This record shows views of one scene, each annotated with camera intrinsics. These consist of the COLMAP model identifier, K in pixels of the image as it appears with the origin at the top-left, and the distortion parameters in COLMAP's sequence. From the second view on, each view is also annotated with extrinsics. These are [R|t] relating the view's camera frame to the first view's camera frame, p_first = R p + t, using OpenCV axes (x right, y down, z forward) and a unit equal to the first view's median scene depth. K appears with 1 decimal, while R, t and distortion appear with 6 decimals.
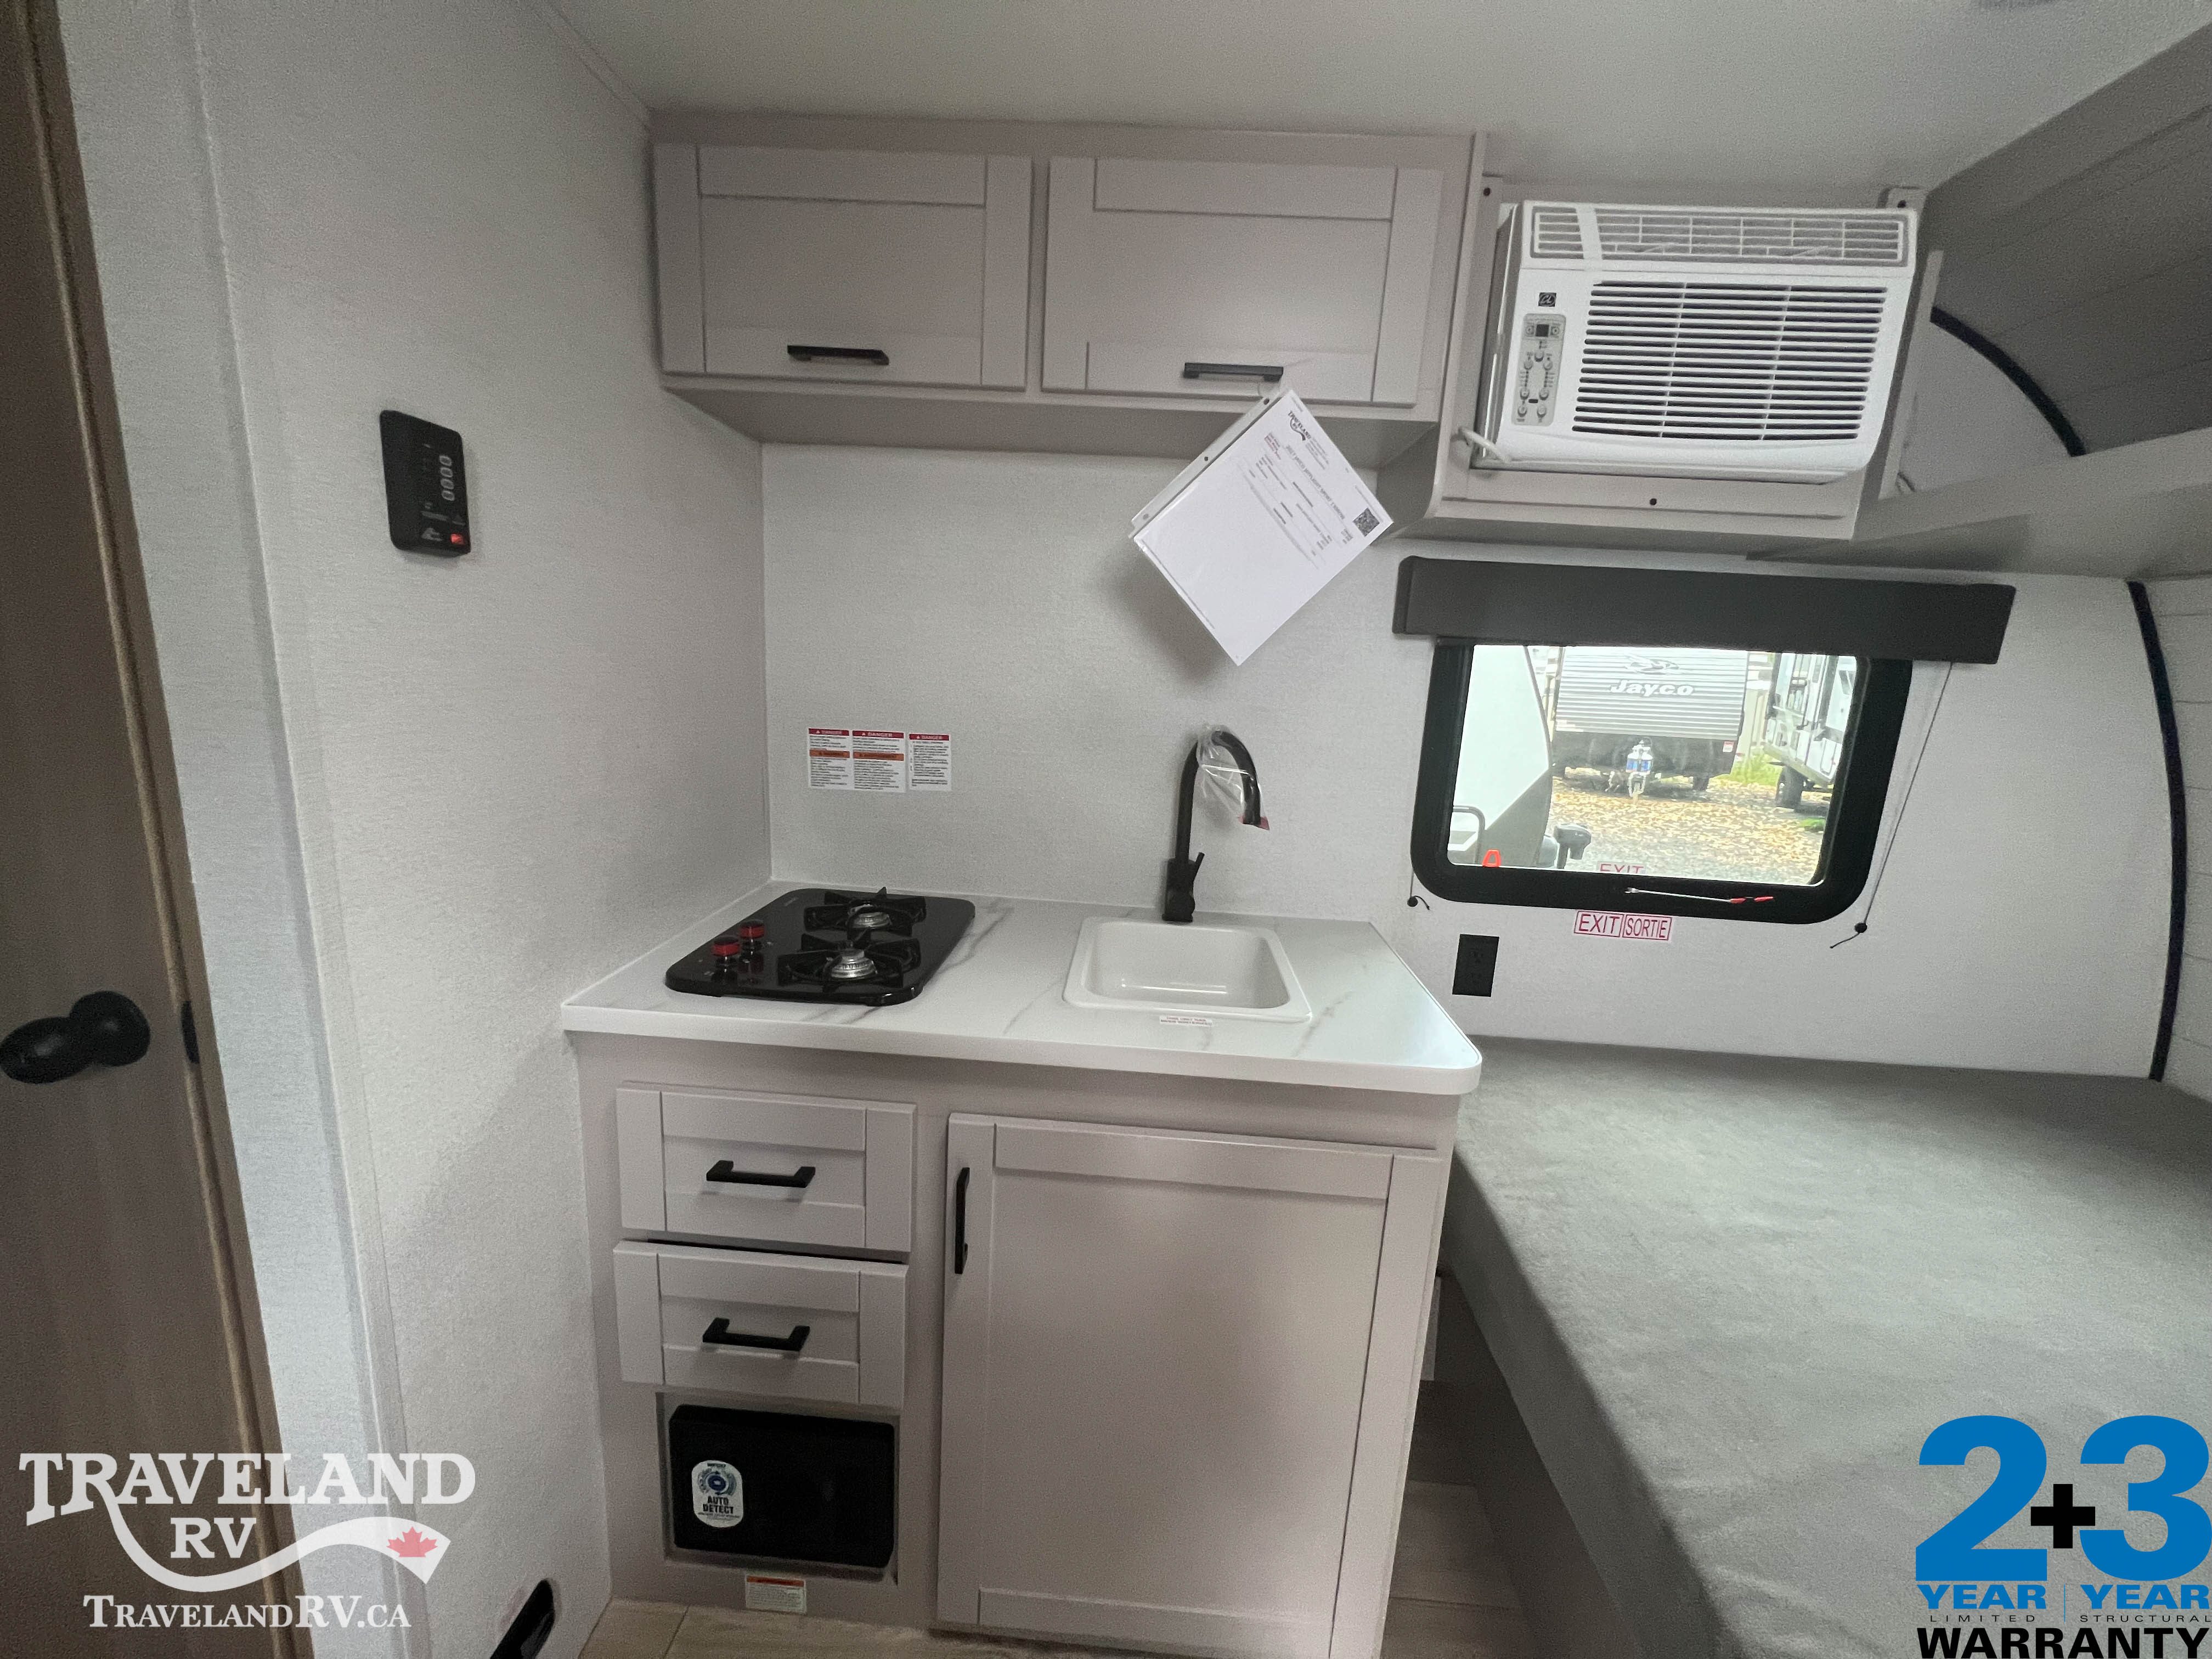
lens RADIAL K [[881.2, 0, 1112.2], [0, 881.2, 827.2], [0, 0, 1]] dist [-0.003414, 0.000356]
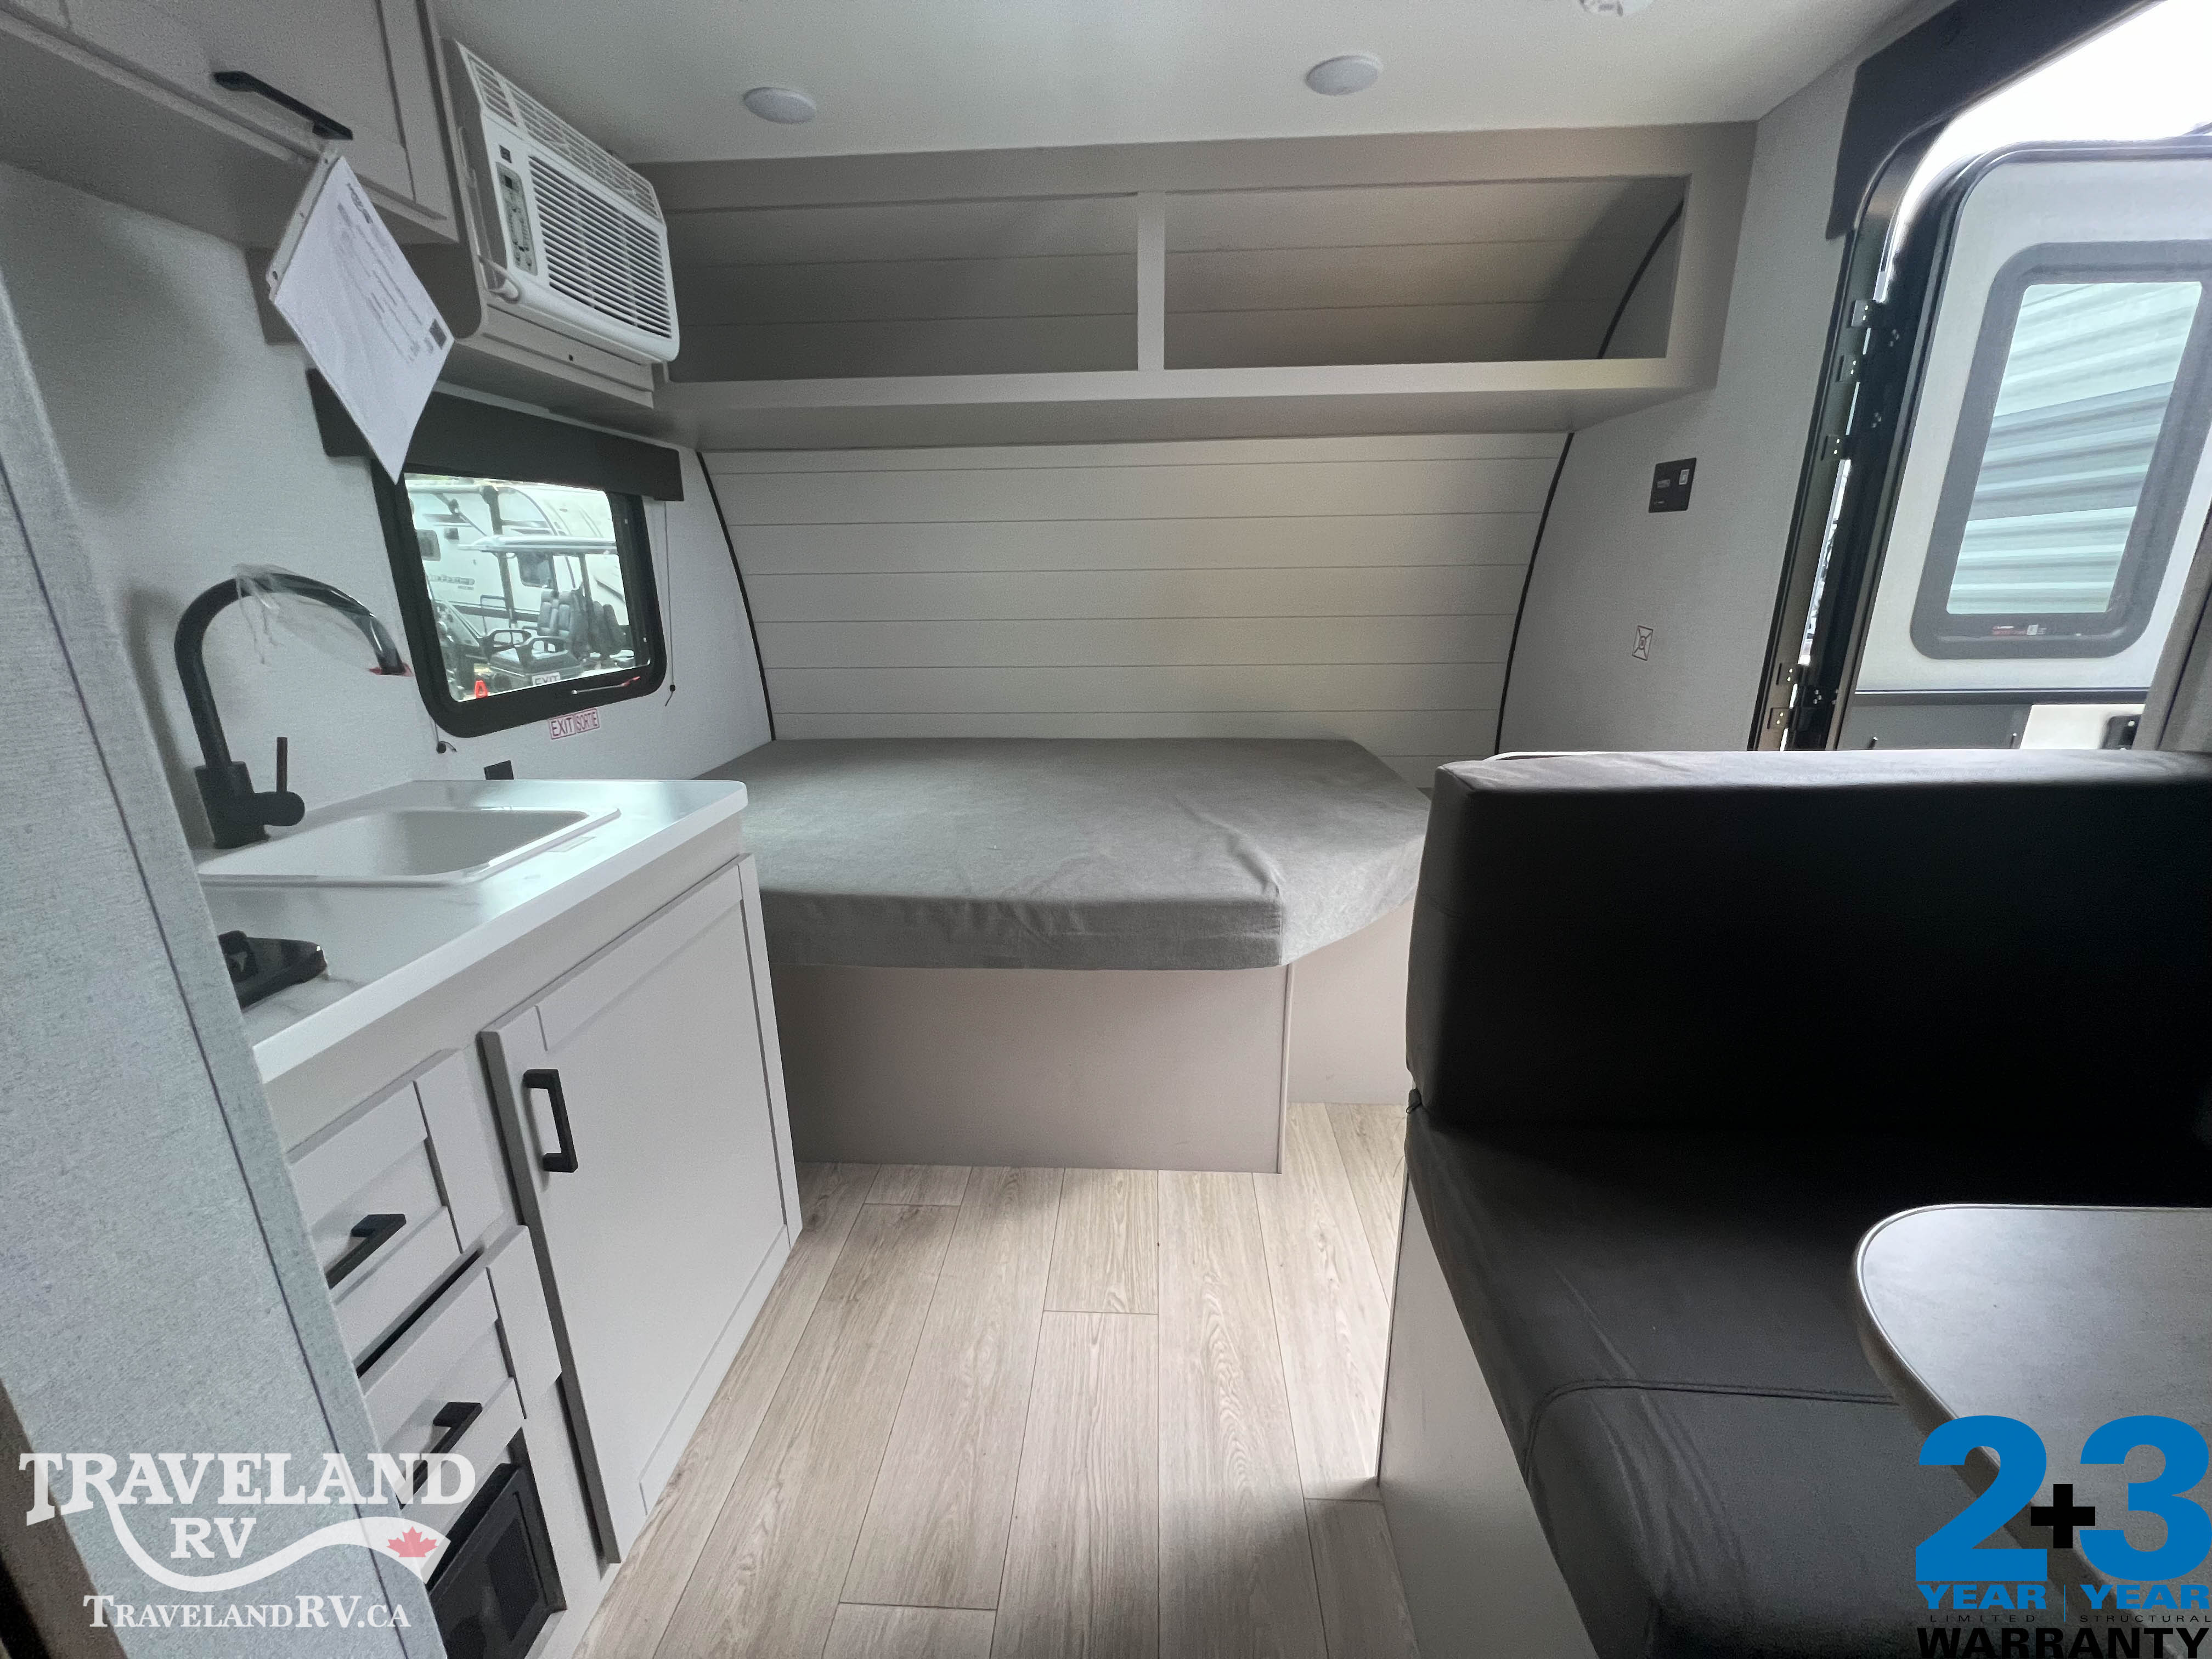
lens RADIAL K [[884.0, 0, 1106.0], [0, 884.0, 829.5], [0, 0, 1]] dist [0.000200, 0.000779]
pose [[0.003101, -0.333225, 0.942842, -0.731008], [0.197688, 0.924444, 0.326073, -0.007348], [-0.980260, 0.185377, 0.068741, 0.264454]]
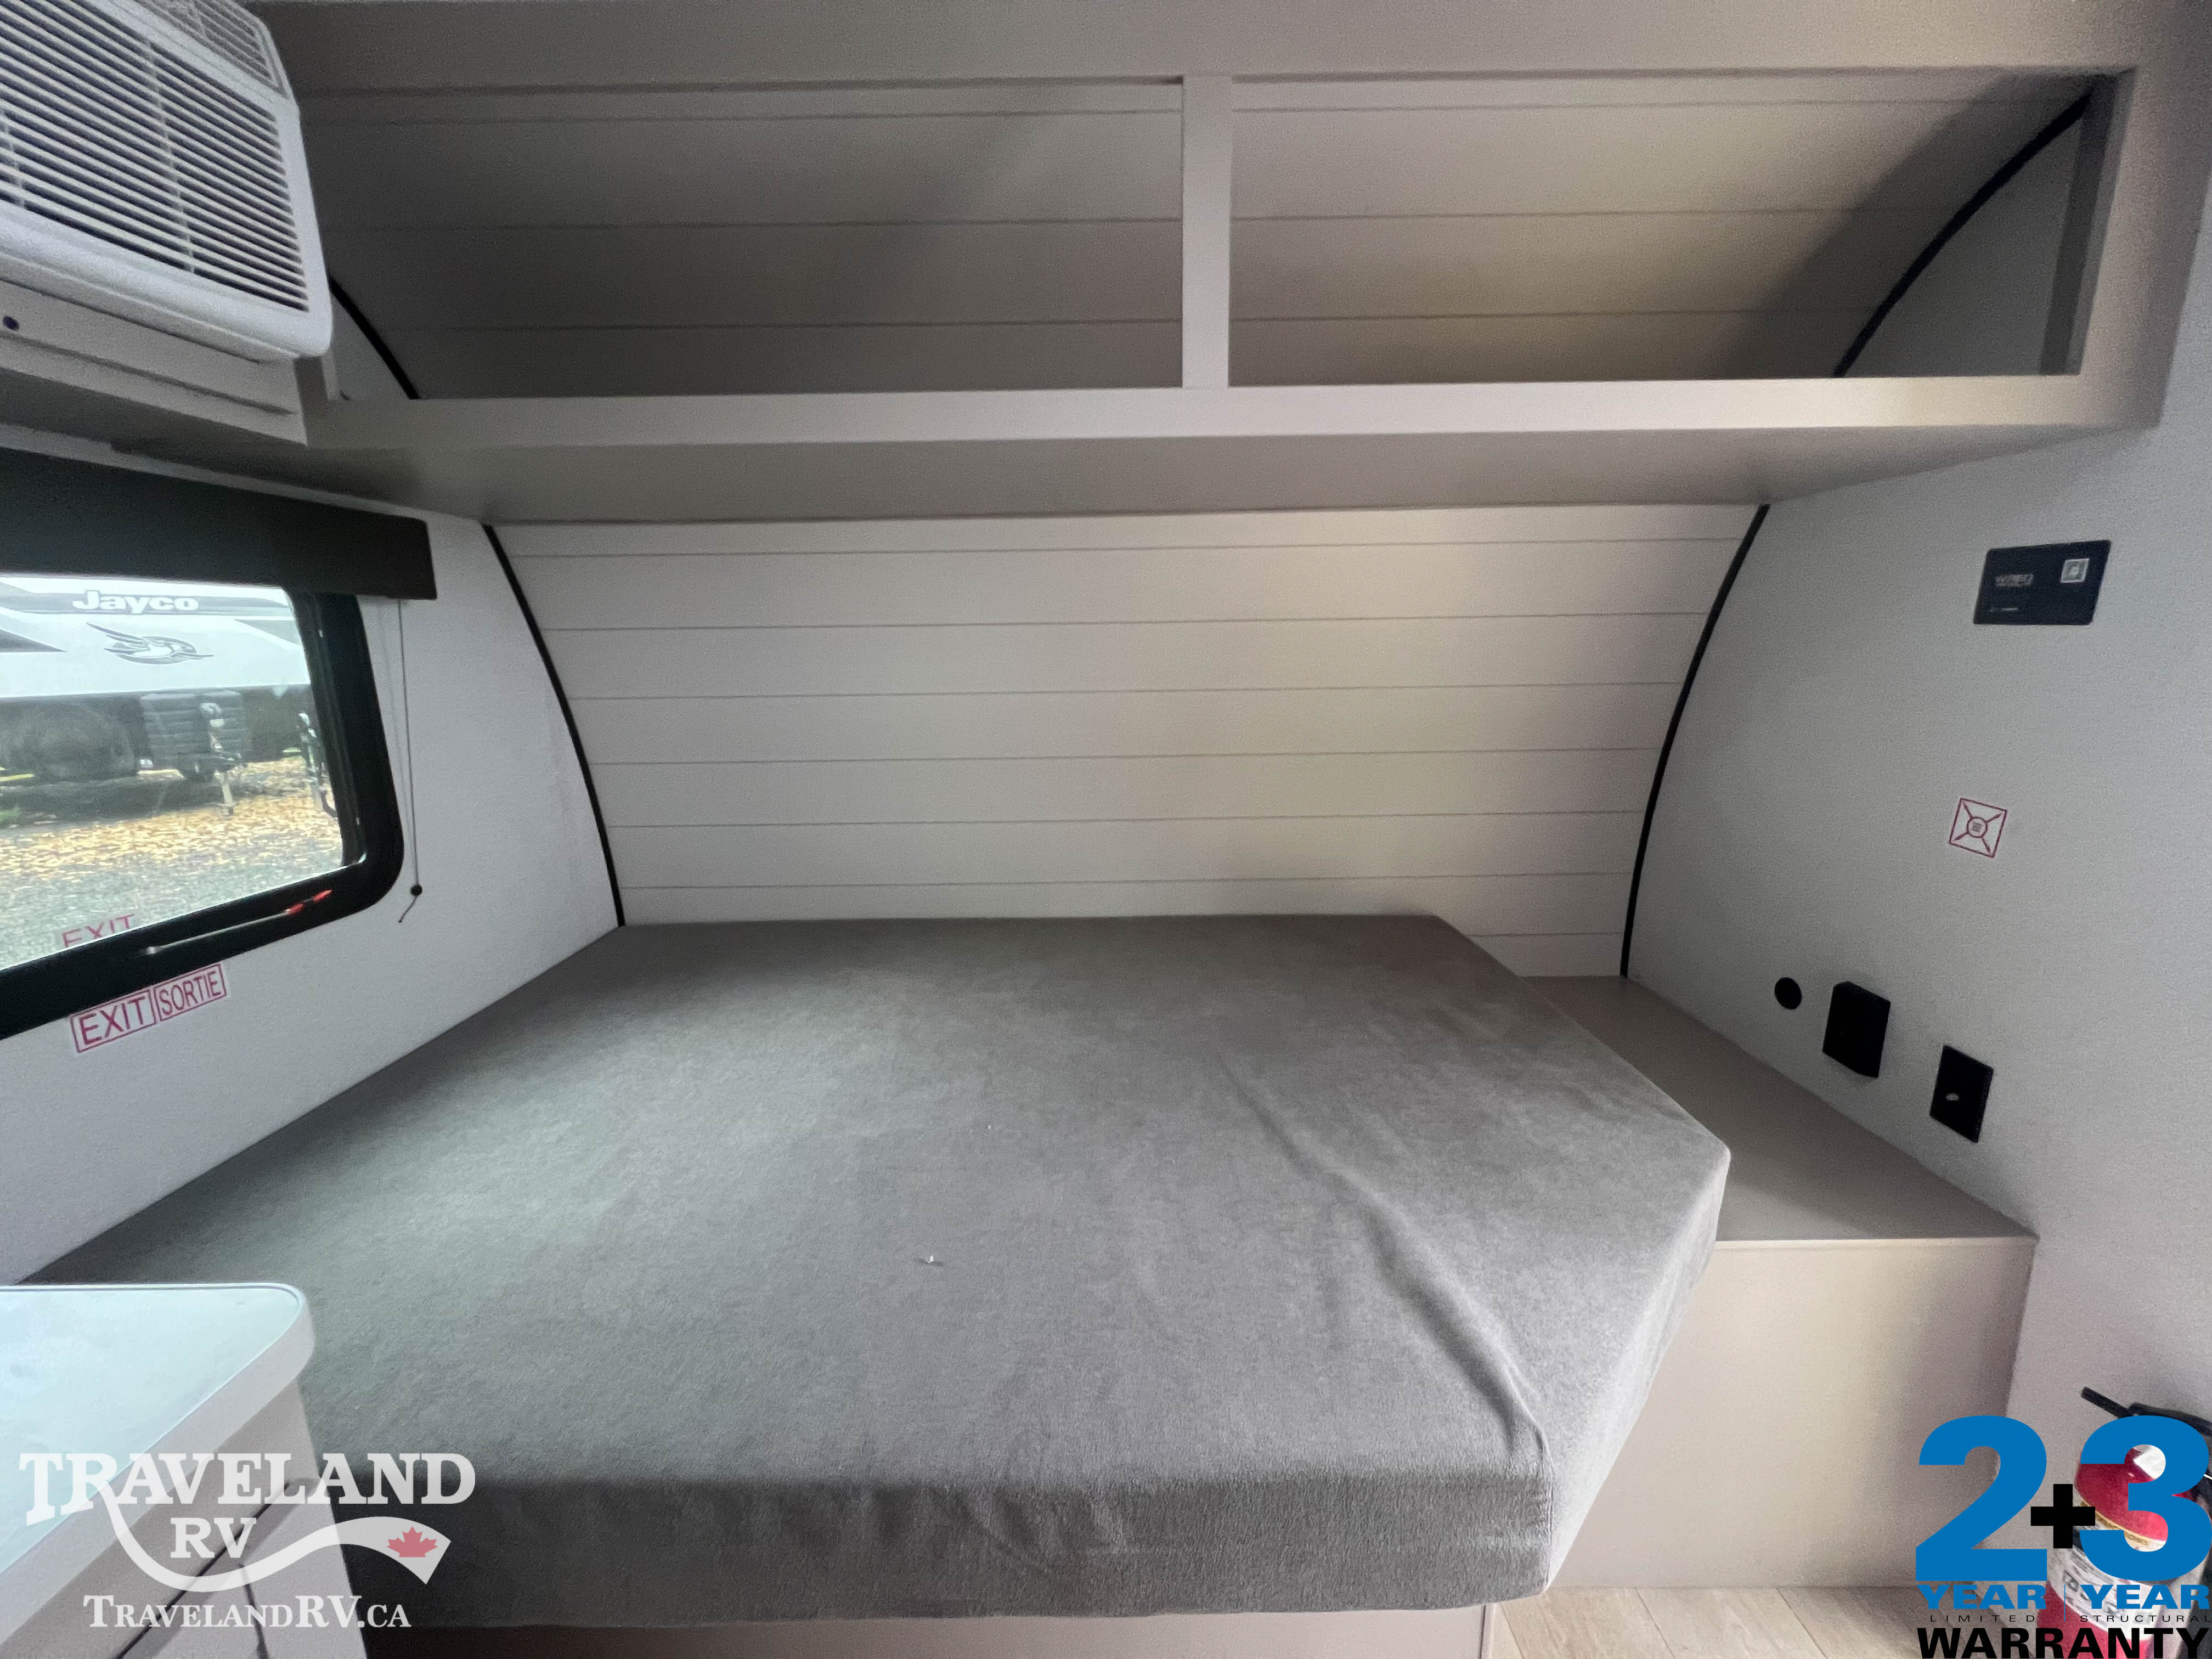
lens RADIAL K [[884.0, 0, 1106.0], [0, 884.0, 829.5], [0, 0, 1]] dist [0.000200, 0.000779]
pose [[-0.051177, -0.259614, 0.964355, -0.075510], [0.196055, 0.944219, 0.264598, -0.058041], [-0.979256, 0.202608, 0.002576, 0.320227]]
